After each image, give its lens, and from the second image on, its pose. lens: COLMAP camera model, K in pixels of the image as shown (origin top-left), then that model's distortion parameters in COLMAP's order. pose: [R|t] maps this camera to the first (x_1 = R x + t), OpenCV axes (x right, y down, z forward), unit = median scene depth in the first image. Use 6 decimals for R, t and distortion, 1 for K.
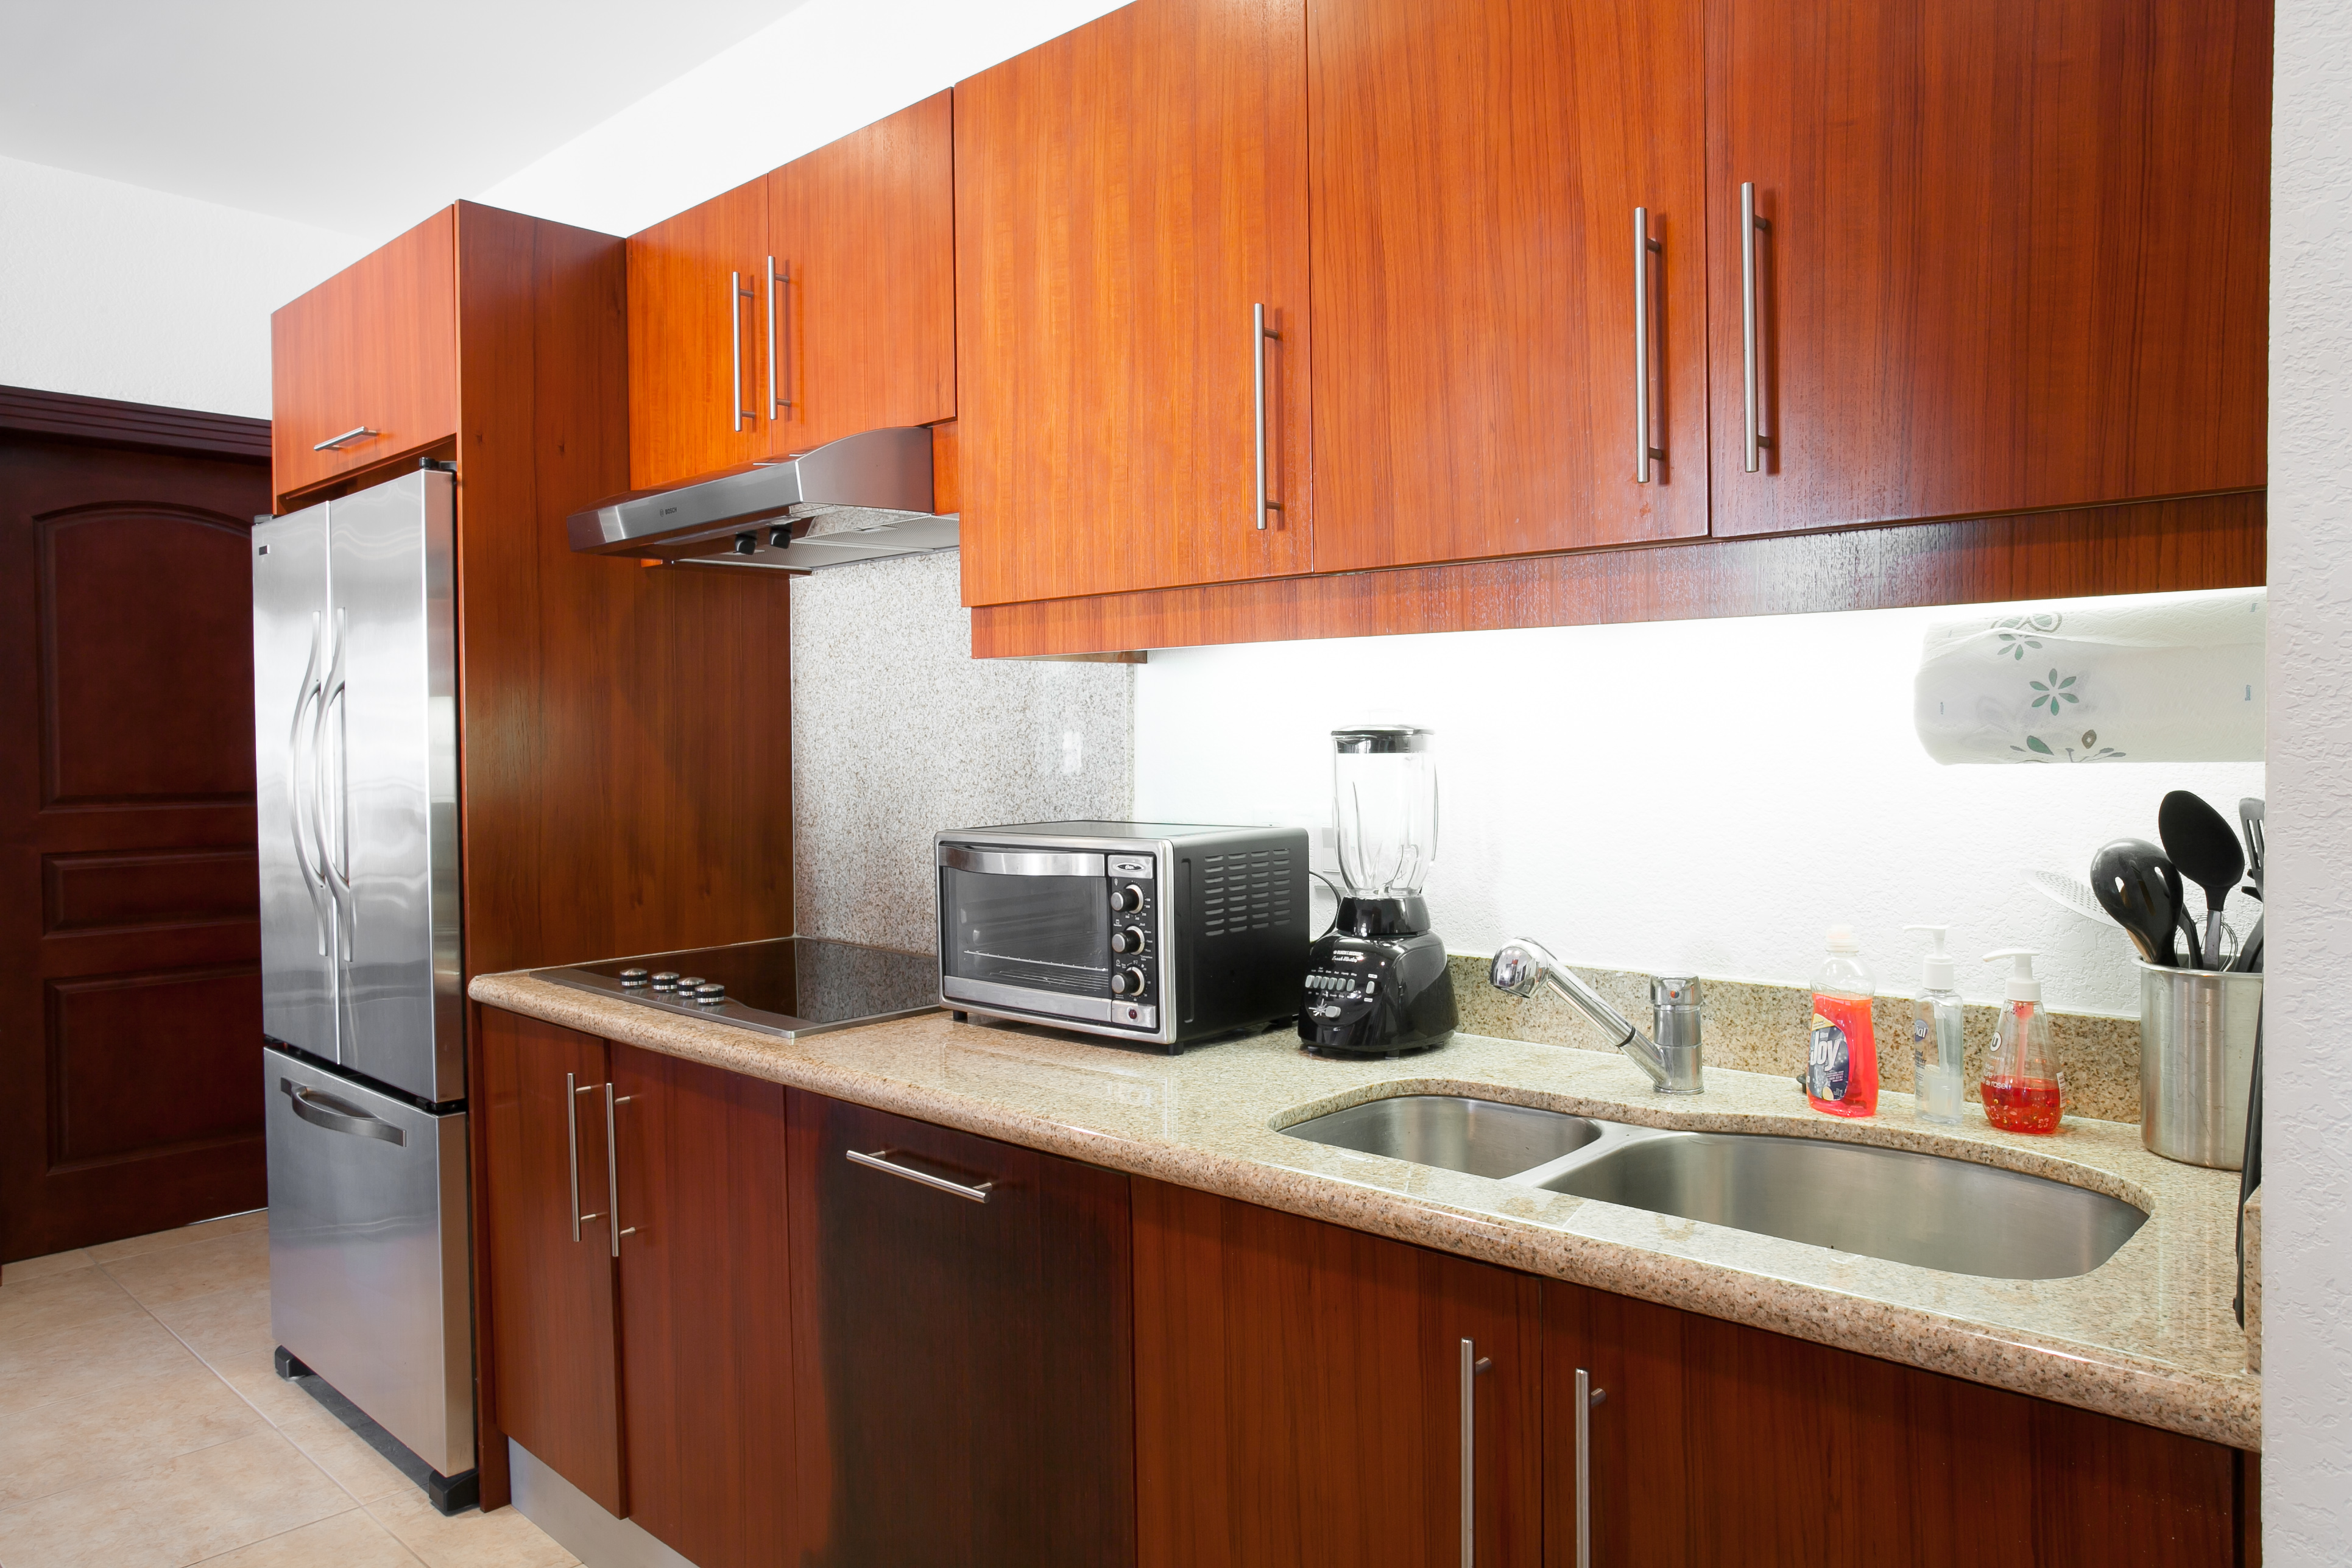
lens RADIAL K [[1578.1, 0, 1173.5], [0, 1578.1, 769.5], [0, 0, 1]] dist [-0.061610, 0.061616]
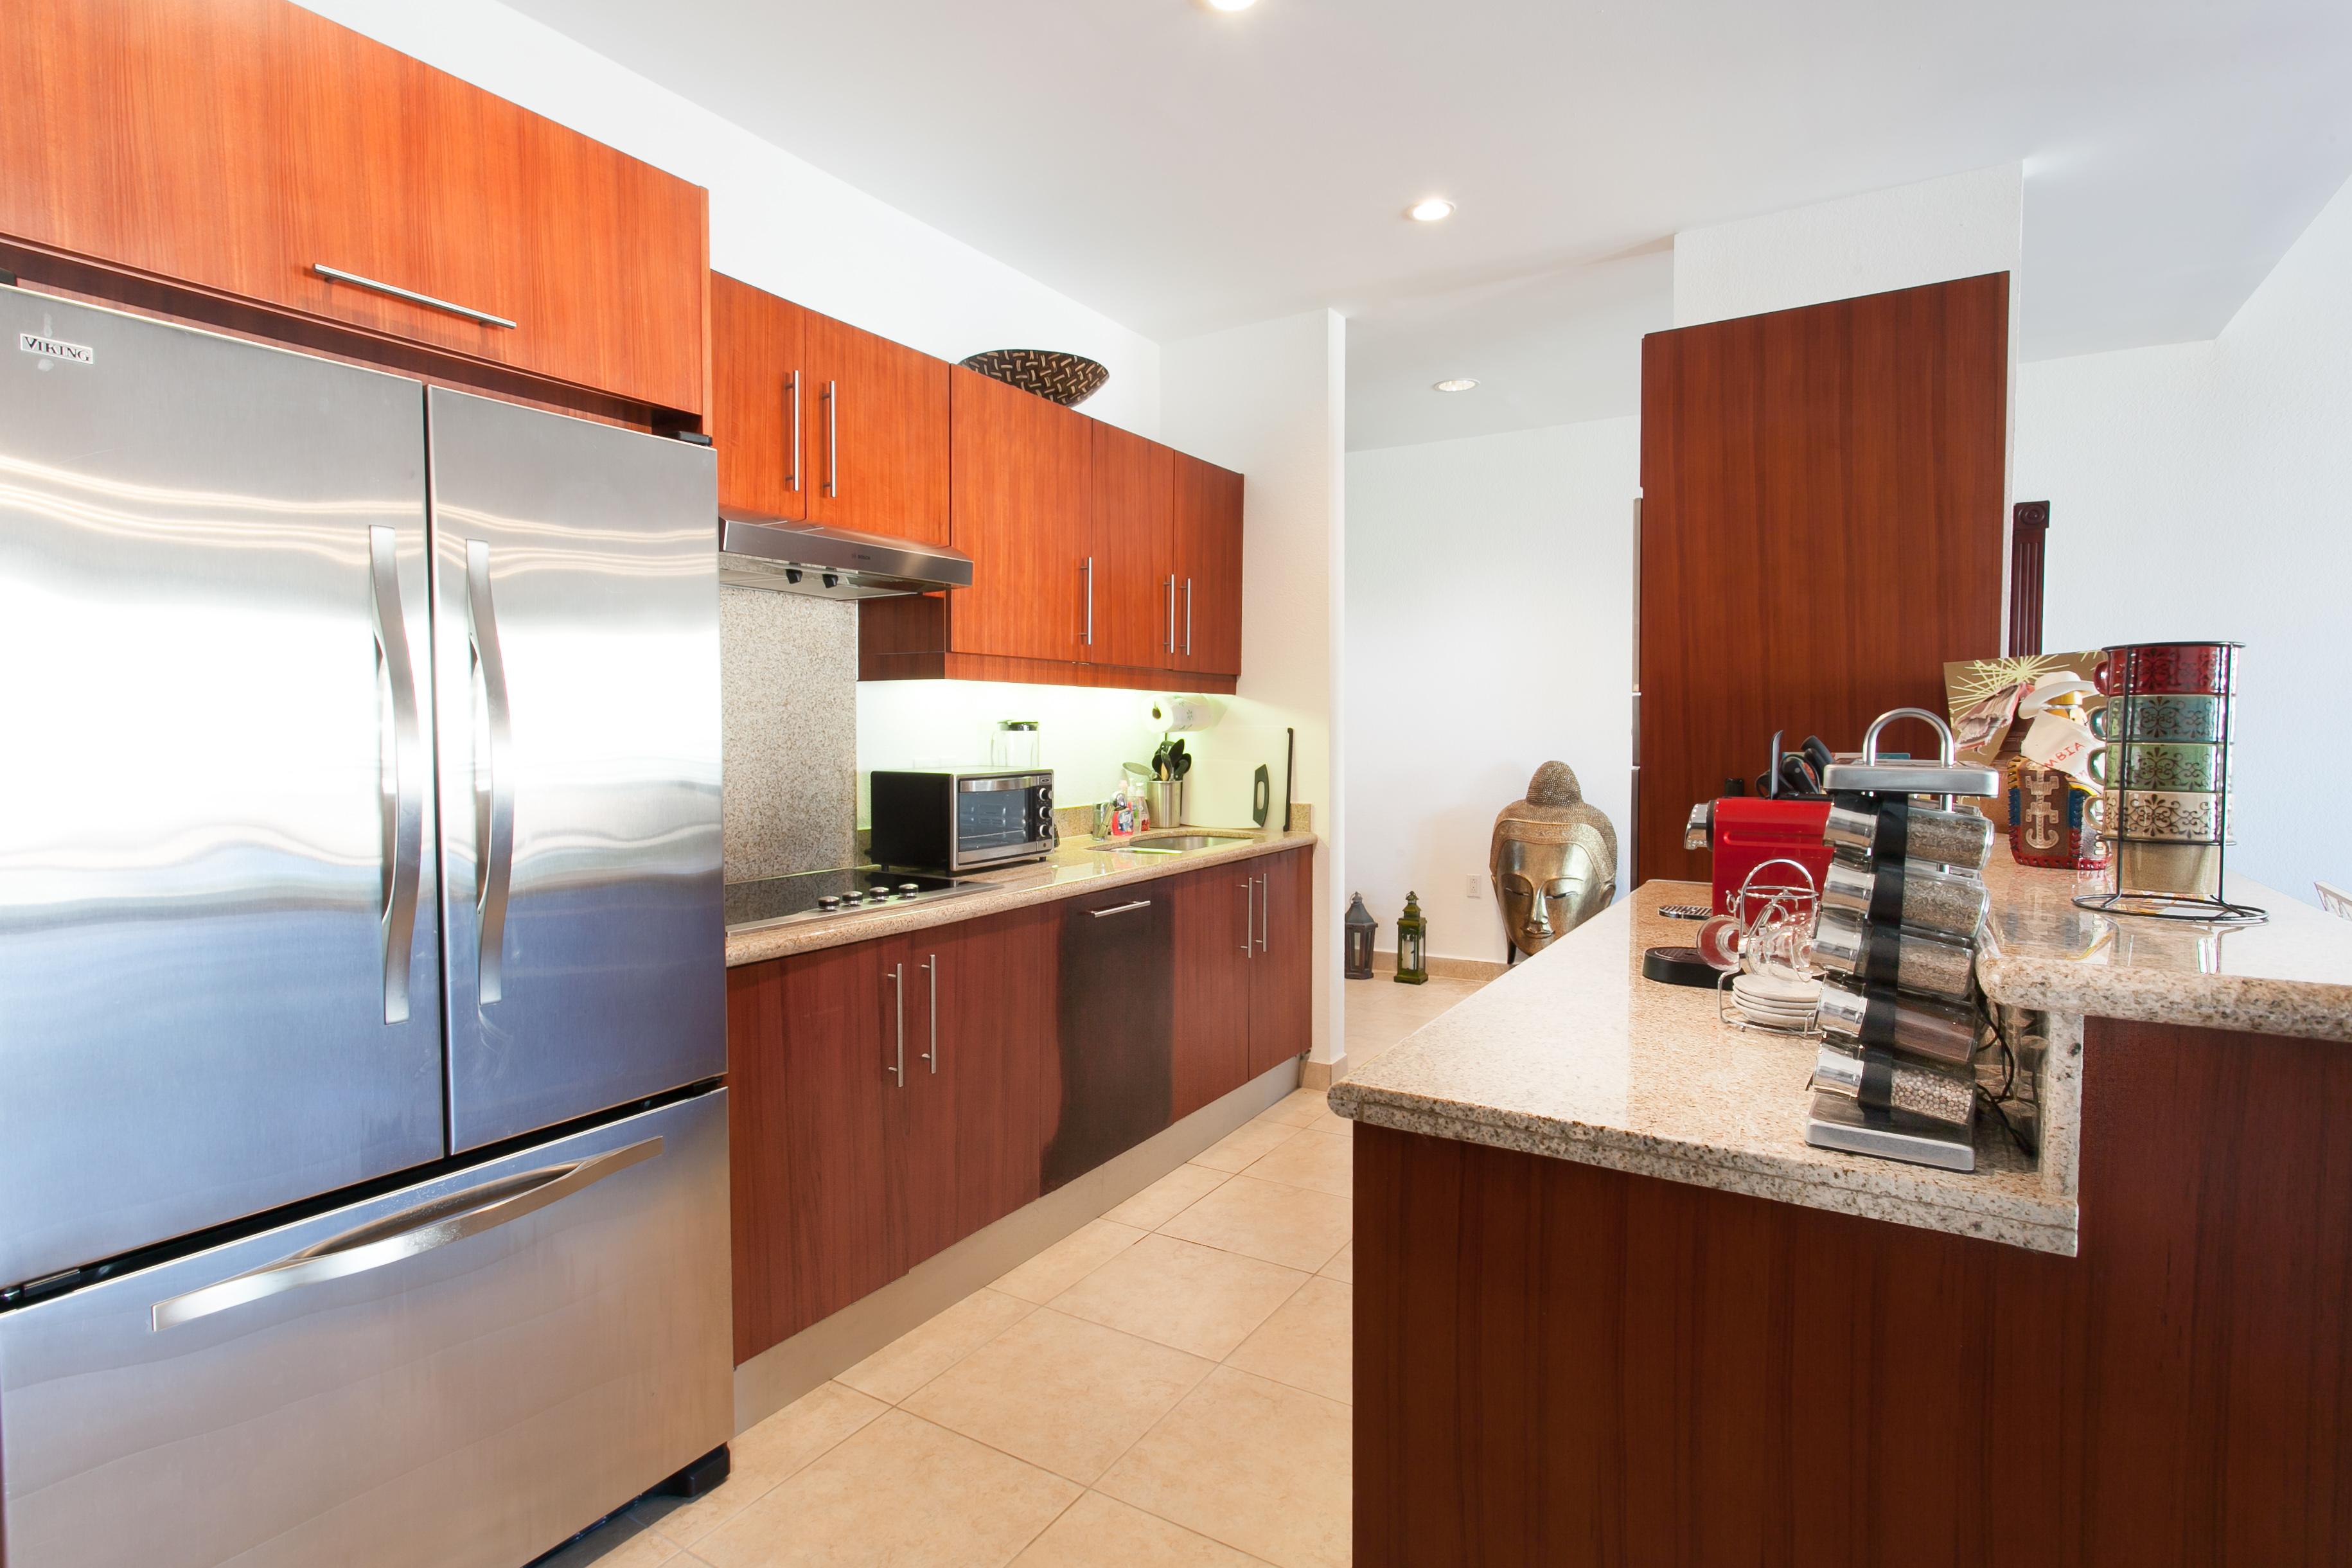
lens RADIAL K [[1129.8, 0, 1171.7], [0, 1129.8, 769.8], [0, 0, 1]] dist [0.000336, 0.000324]
pose [[-0.195408, -0.018632, 0.980545, -1.599278], [0.030248, 0.999229, 0.025015, 0.011657], [-0.980255, 0.034547, -0.194694, 1.091635]]
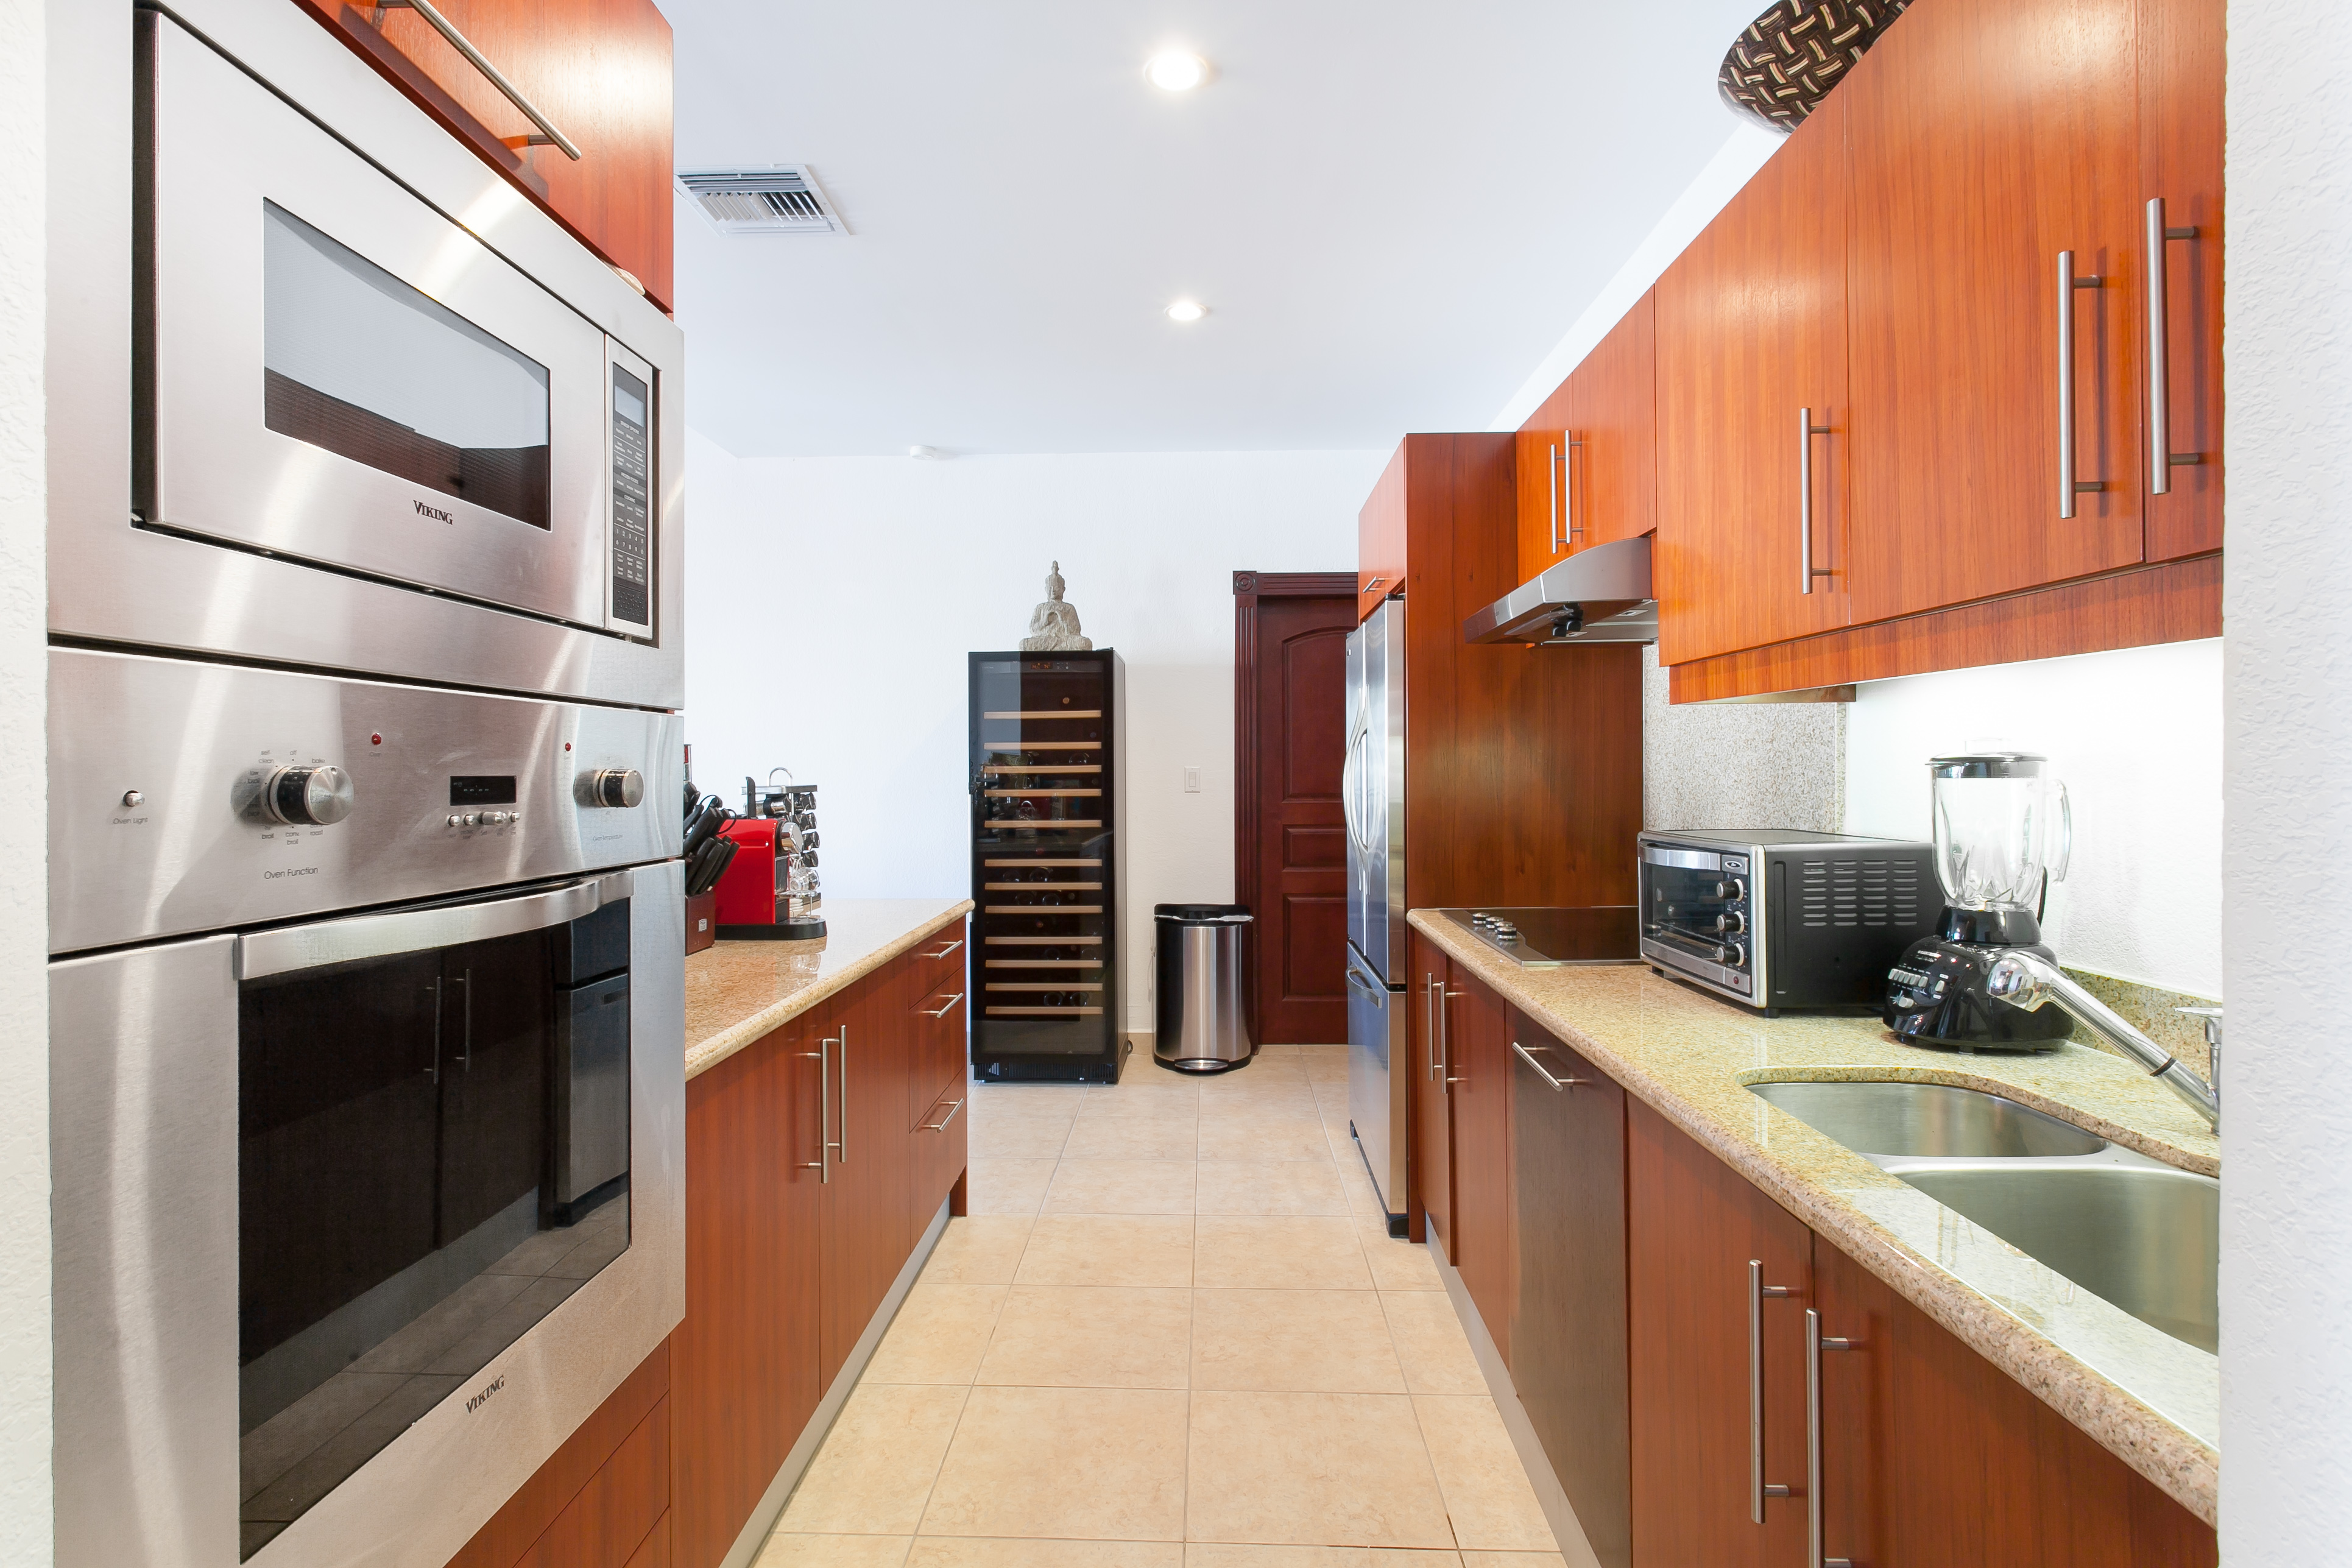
lens RADIAL K [[1129.8, 0, 1171.7], [0, 1129.8, 769.8], [0, 0, 1]] dist [0.000336, 0.000324]
pose [[0.653626, 0.006044, -0.756793, 0.361187], [-0.015030, 0.999875, -0.004995, -0.003667], [0.756668, 0.014640, 0.653635, 0.052564]]
